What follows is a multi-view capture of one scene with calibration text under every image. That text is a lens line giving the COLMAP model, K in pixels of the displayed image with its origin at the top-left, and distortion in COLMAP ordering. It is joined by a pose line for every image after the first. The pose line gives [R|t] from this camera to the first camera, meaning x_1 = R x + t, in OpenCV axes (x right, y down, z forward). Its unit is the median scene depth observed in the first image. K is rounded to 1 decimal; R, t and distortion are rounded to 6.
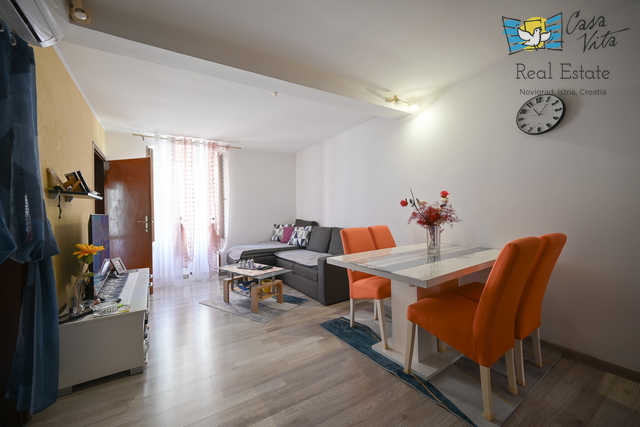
lens RADIAL K [[251.7, 0, 323.5], [0, 251.7, 213.1], [0, 0, 1]] dist [-0.001585, 0.000051]
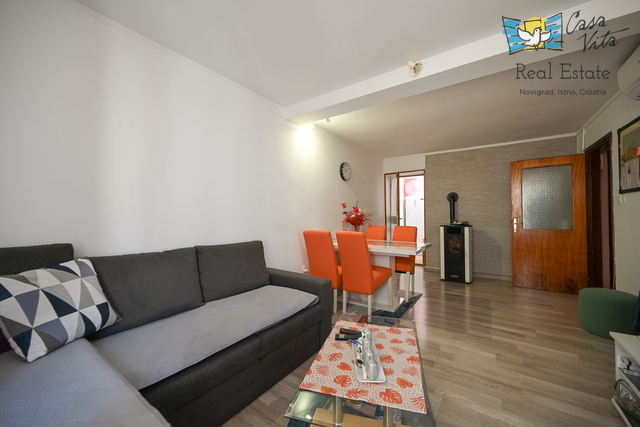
lens RADIAL K [[251.7, 0, 323.5], [0, 251.7, 213.1], [0, 0, 1]] dist [-0.001585, 0.000051]
pose [[-0.373159, 0.032118, 0.927211, -0.643168], [0.010913, 0.999483, -0.030230, 0.012559], [-0.927703, -0.001162, -0.373317, 1.233459]]
